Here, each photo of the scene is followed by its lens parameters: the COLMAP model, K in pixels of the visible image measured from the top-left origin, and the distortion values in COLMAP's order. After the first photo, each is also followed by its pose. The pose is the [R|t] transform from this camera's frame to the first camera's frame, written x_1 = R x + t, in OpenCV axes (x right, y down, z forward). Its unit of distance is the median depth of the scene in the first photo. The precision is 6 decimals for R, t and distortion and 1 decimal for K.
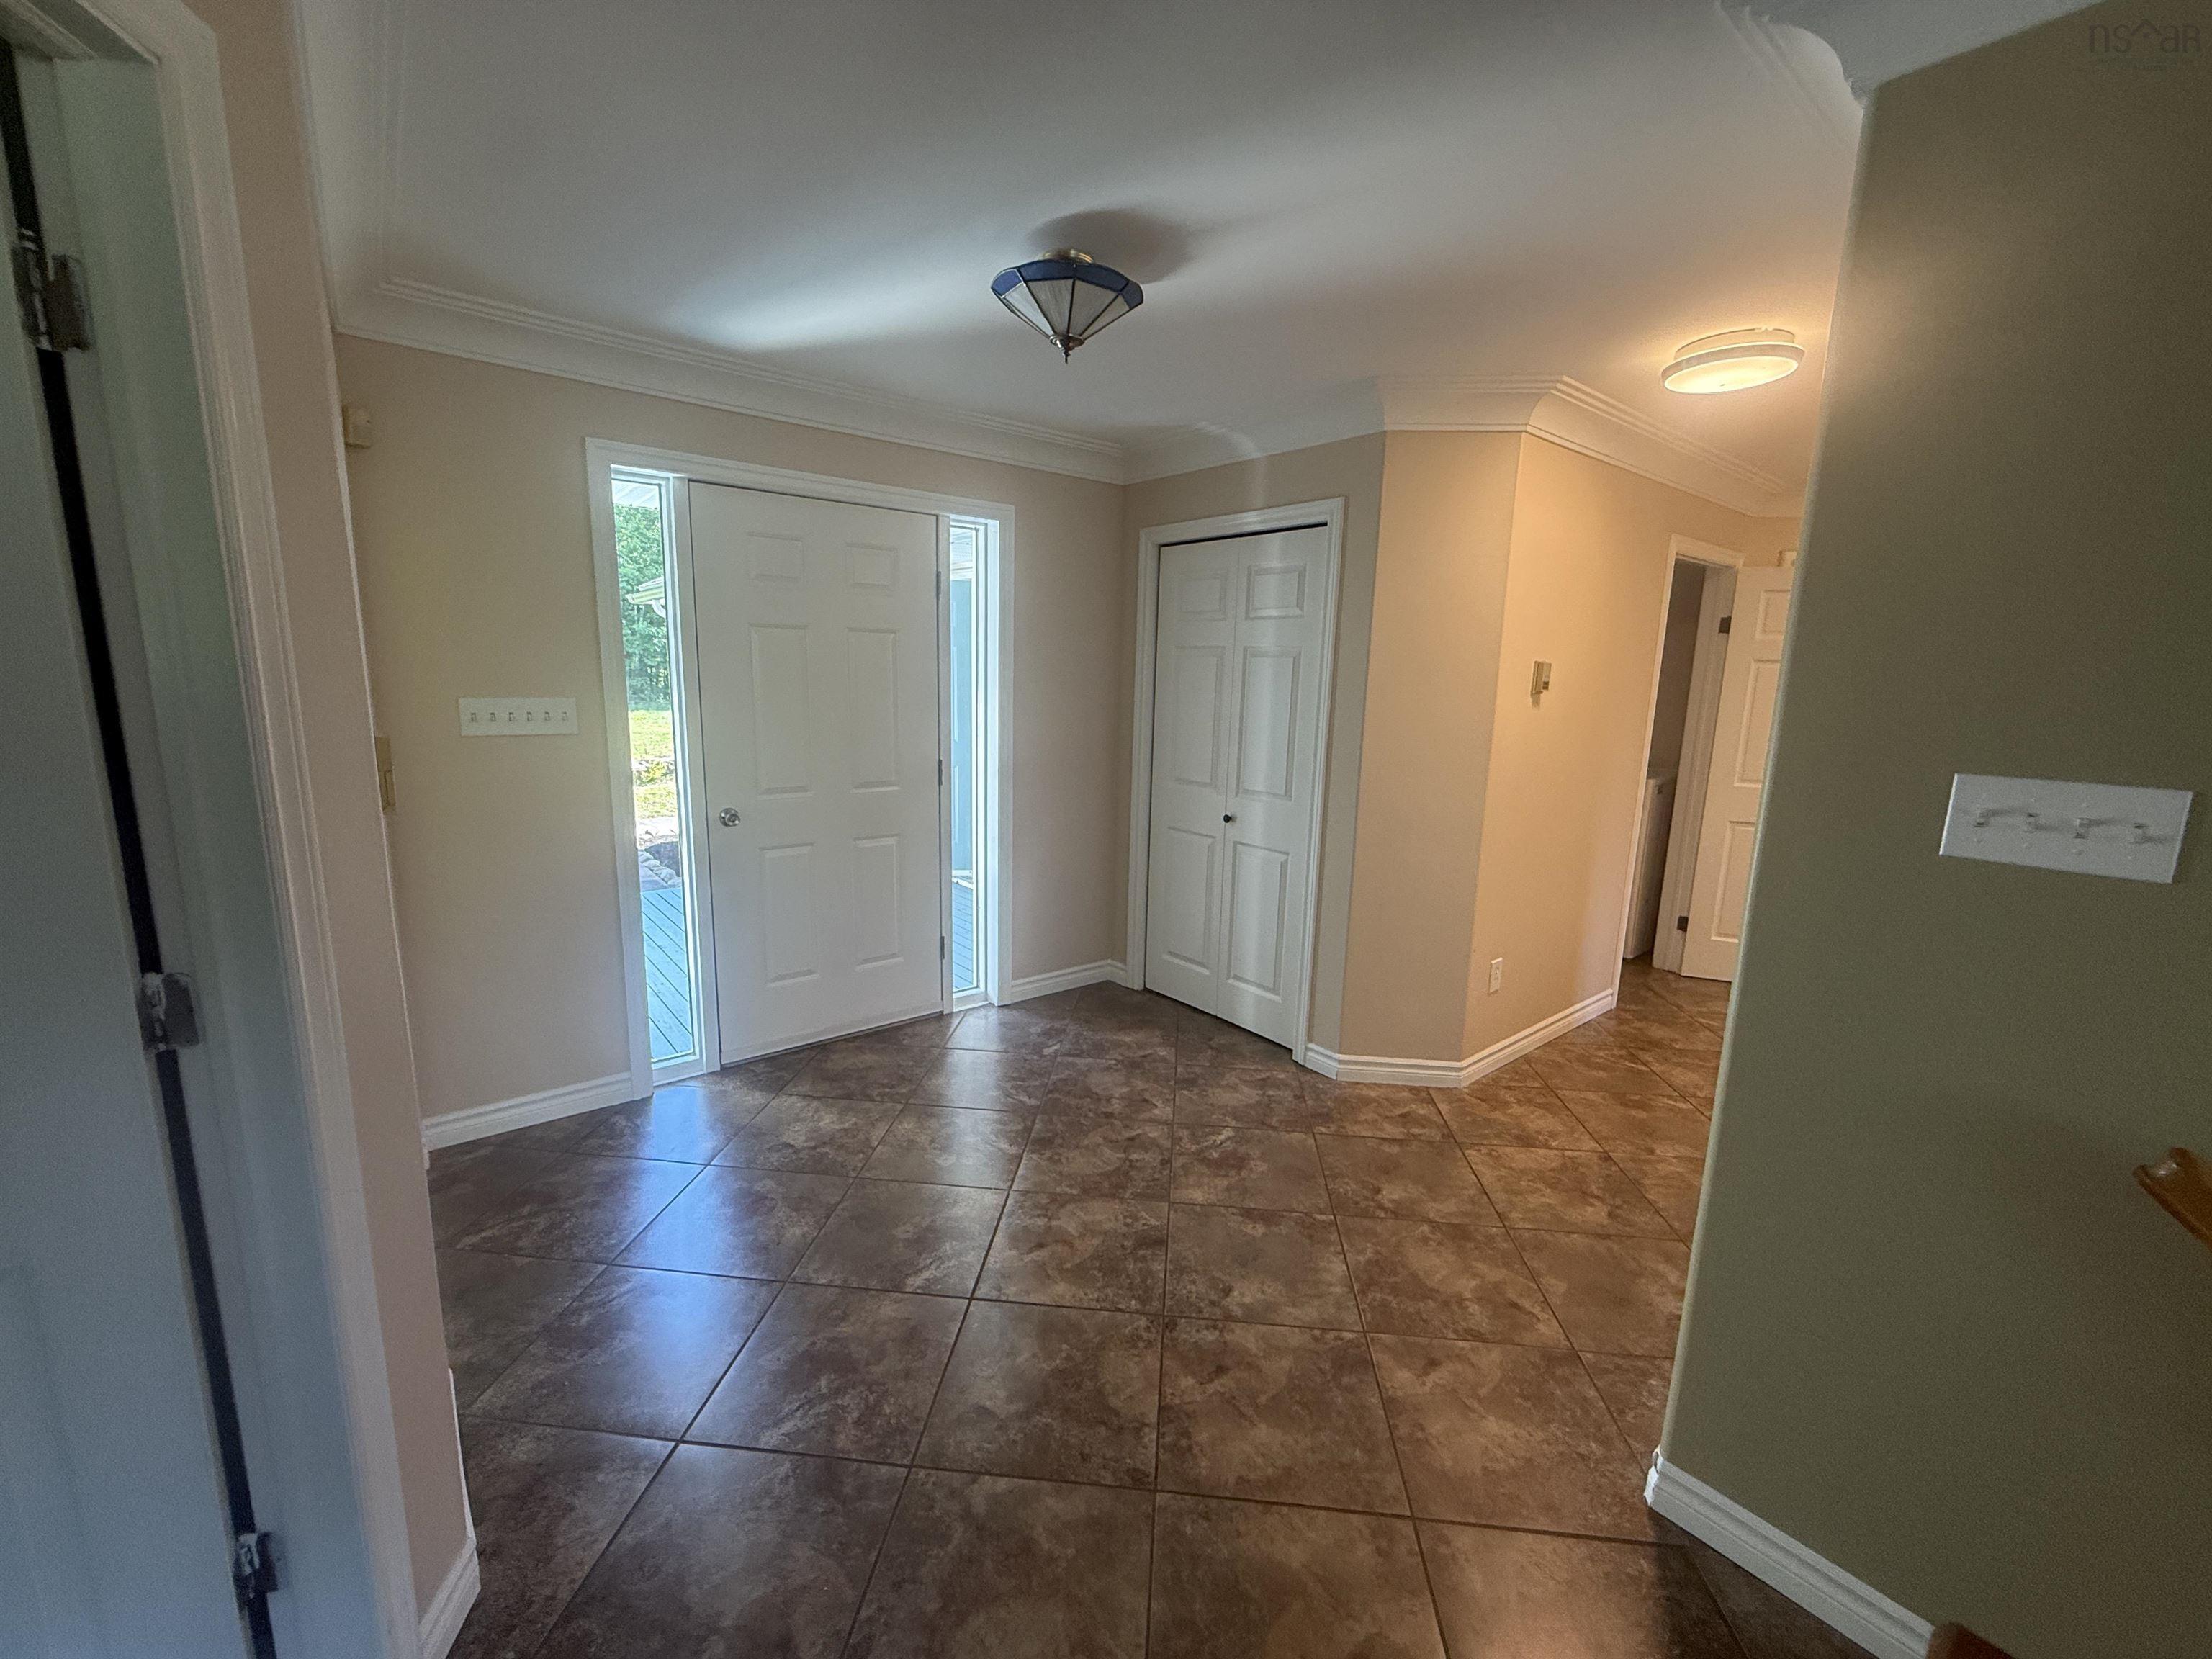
lens RADIAL K [[894.1, 0, 1101.4], [0, 894.1, 834.9], [0, 0, 1]] dist [-0.001460, 0.000758]
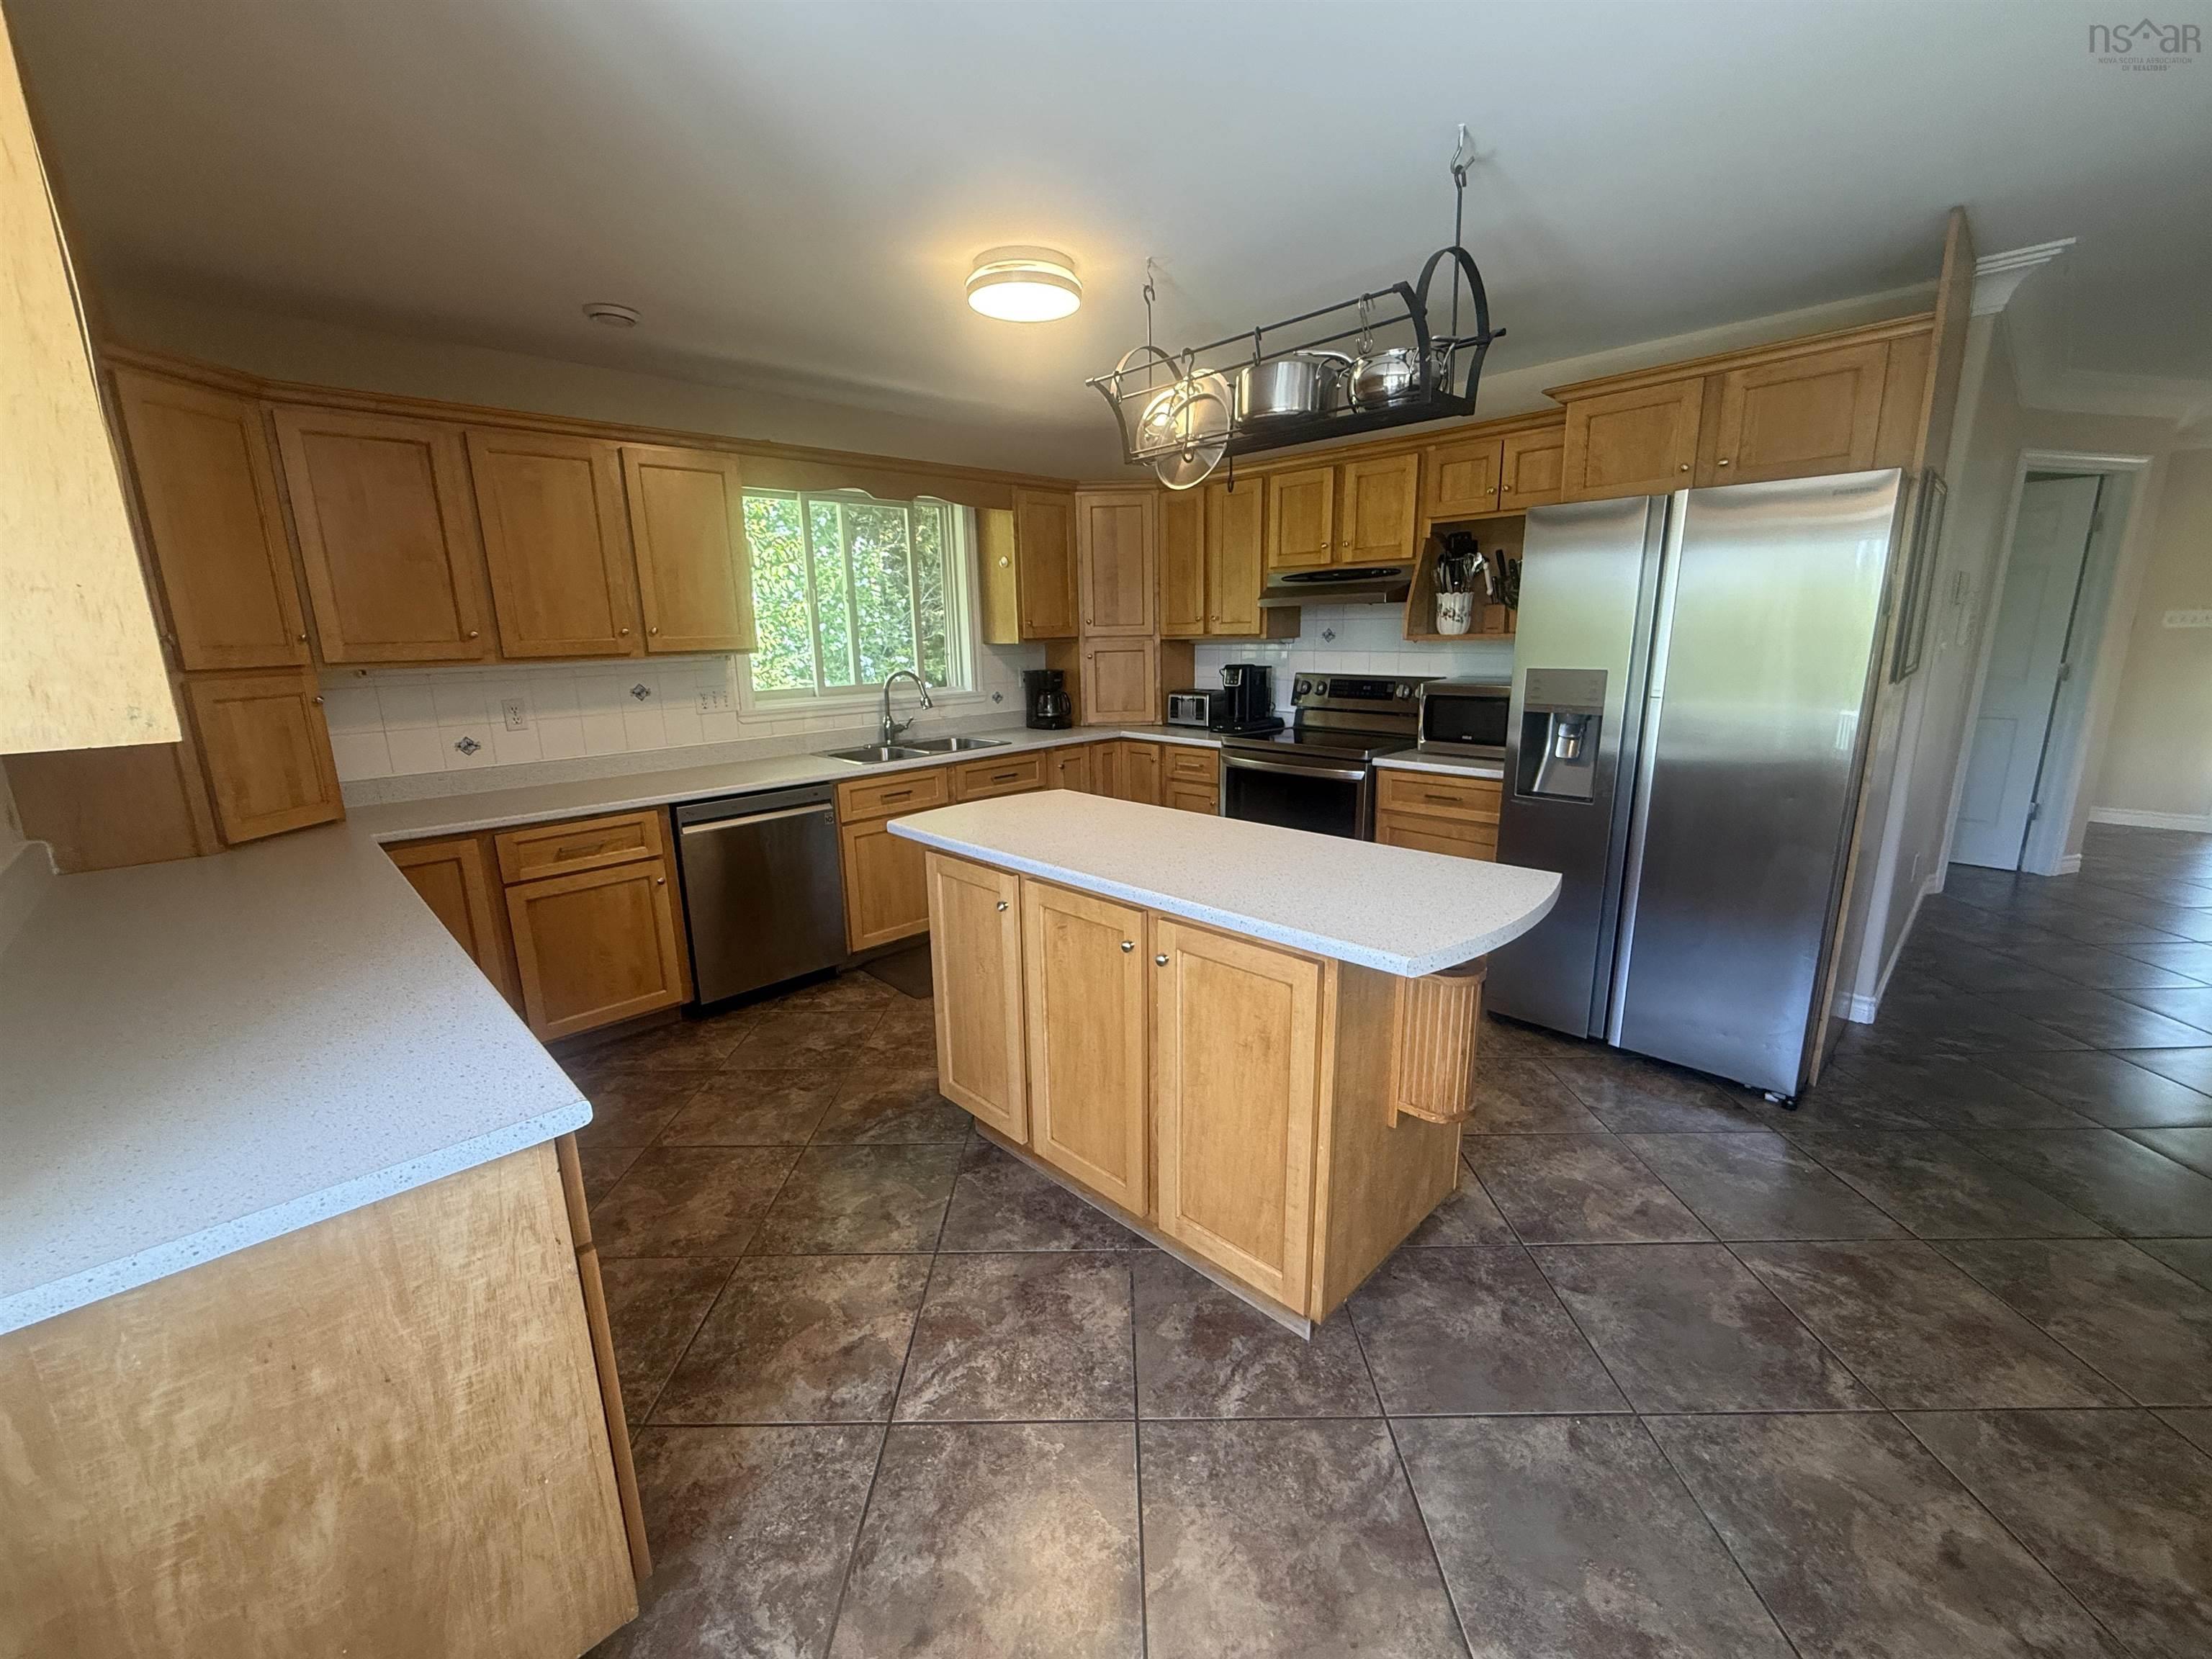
lens RADIAL K [[894.1, 0, 1101.2], [0, 894.1, 829.9], [0, 0, 1]] dist [-0.001460, 0.000758]
pose [[0.092652, 0.197597, -0.975895, 1.025659], [-0.150267, 0.971660, 0.182473, 0.289421], [0.984294, 0.129739, 0.119719, -1.408677]]
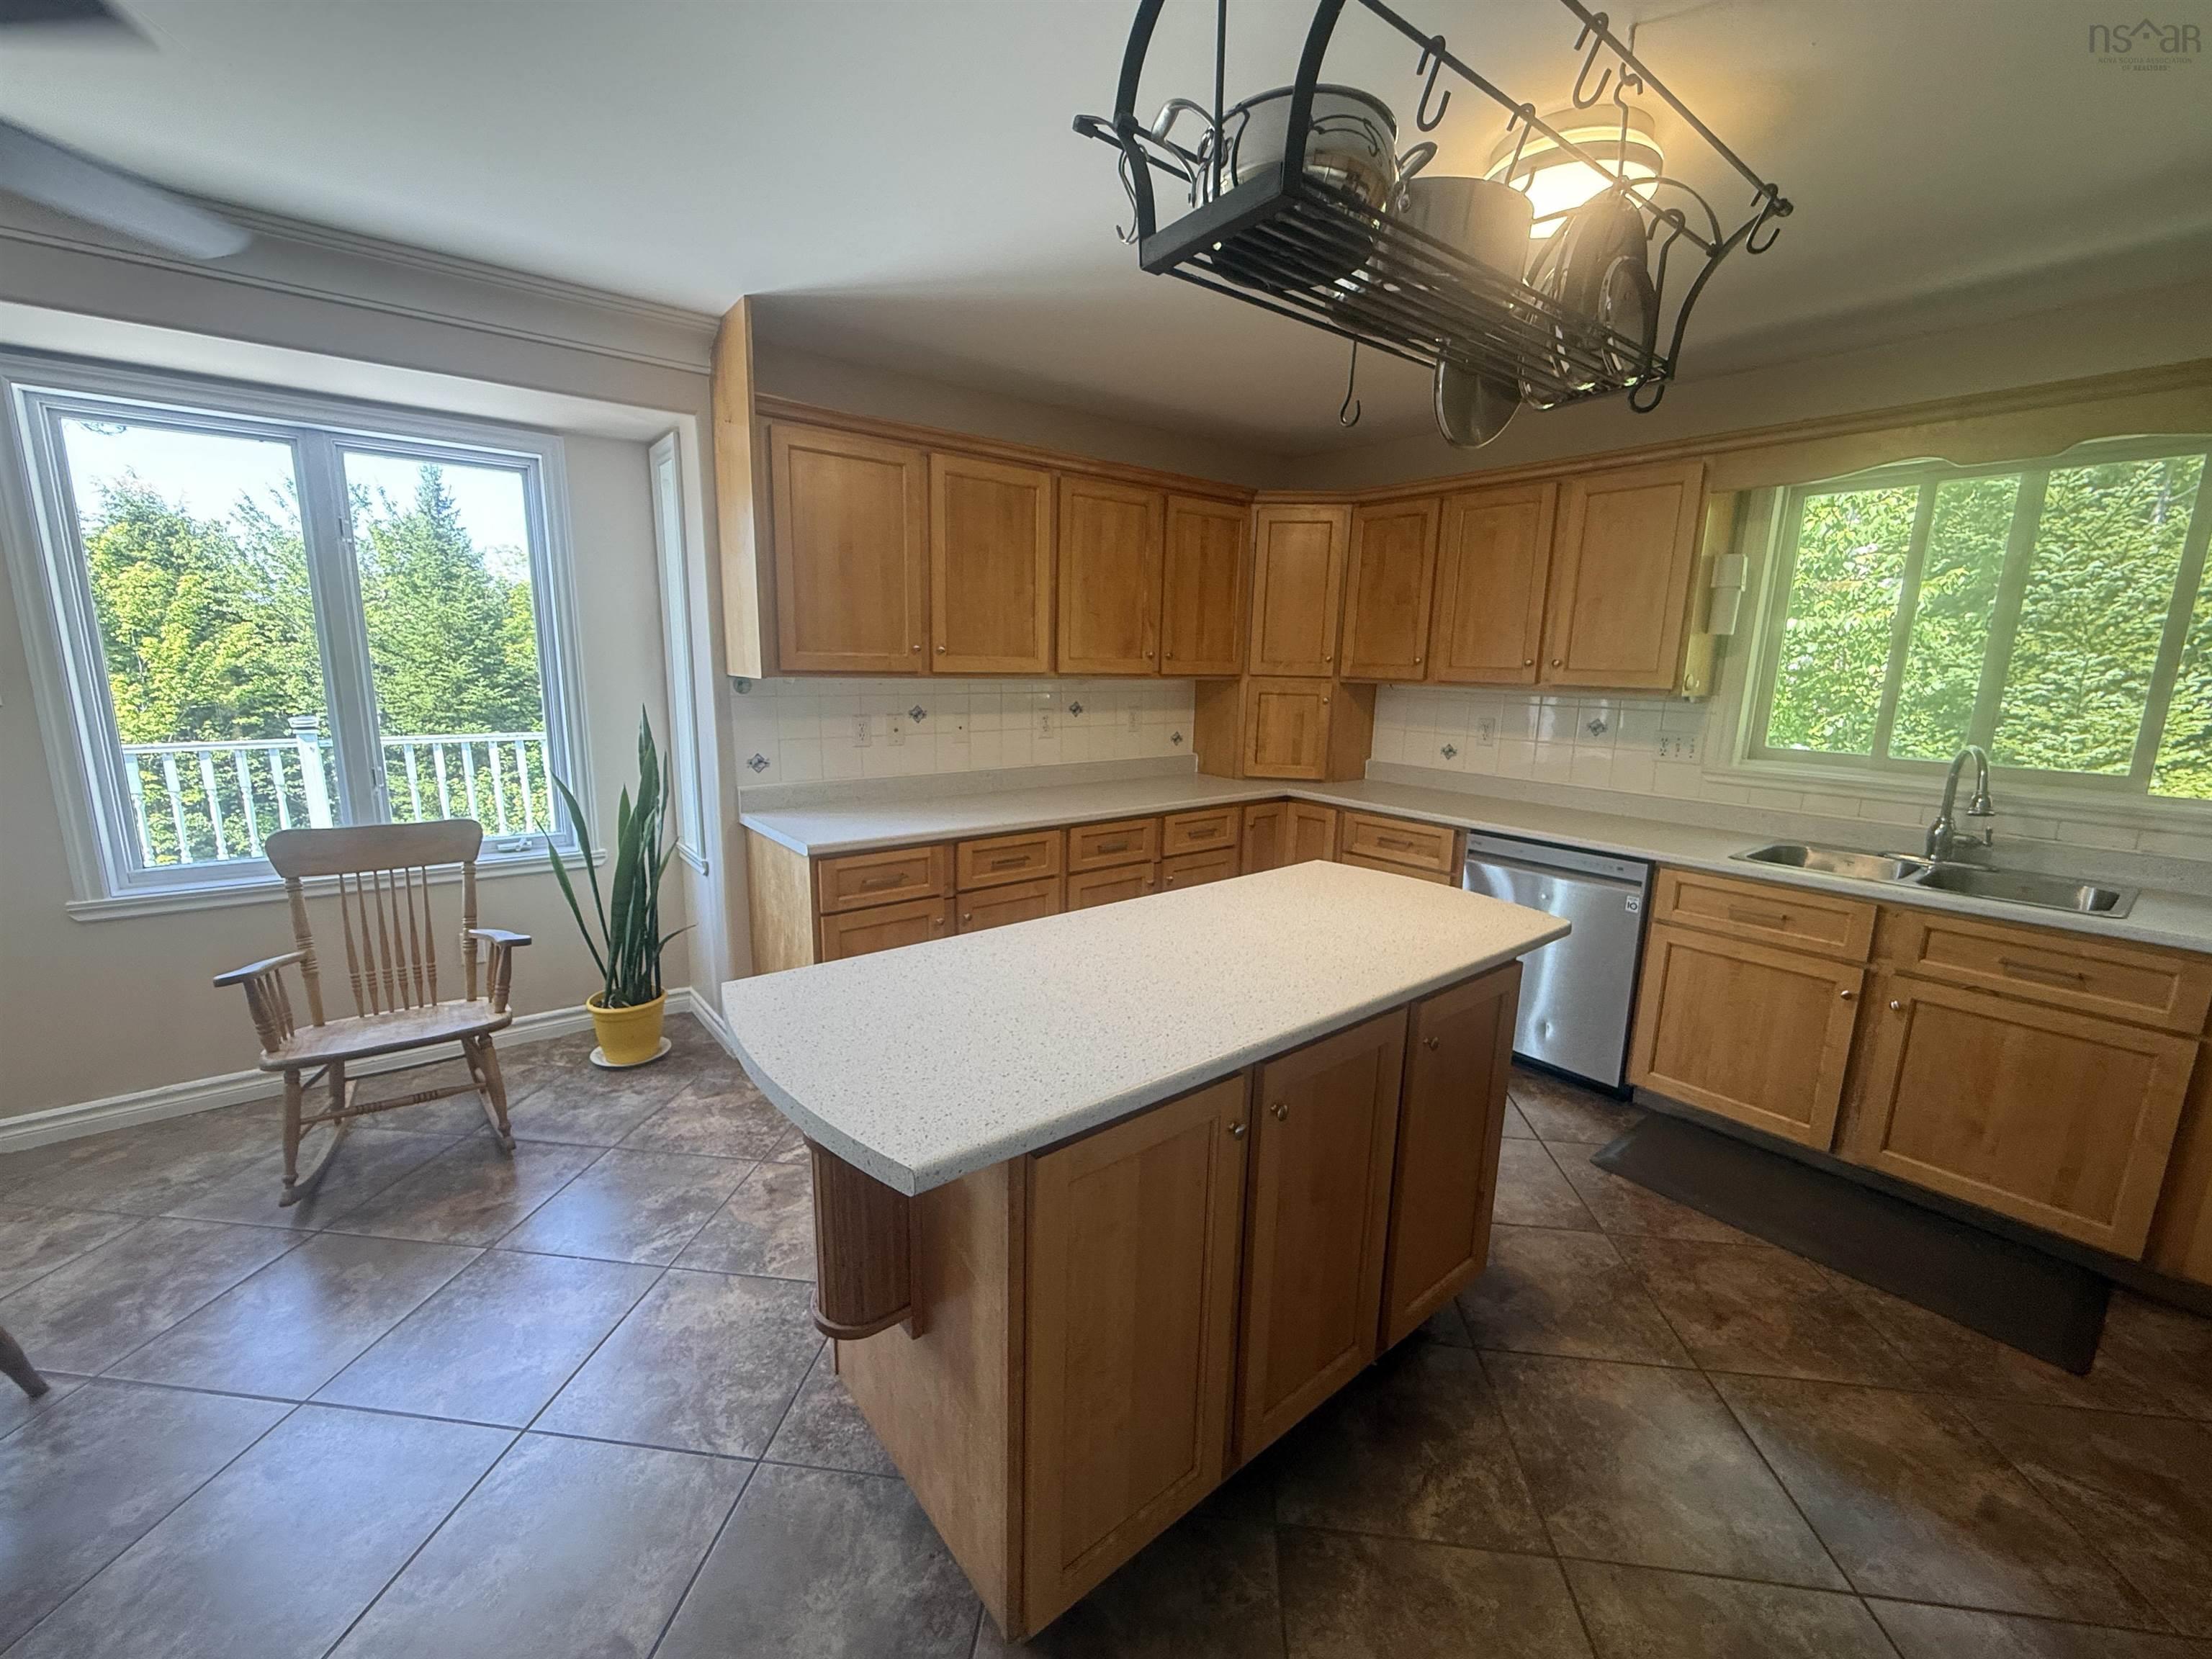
lens RADIAL K [[894.1, 0, 1101.4], [0, 894.1, 830.0], [0, 0, 1]] dist [-0.001460, 0.000758]
pose [[-0.998912, -0.046635, -0.000369, 0.413031], [-0.043626, 0.931607, 0.360840, 0.161333], [-0.016484, 0.360464, -0.932628, -0.785692]]
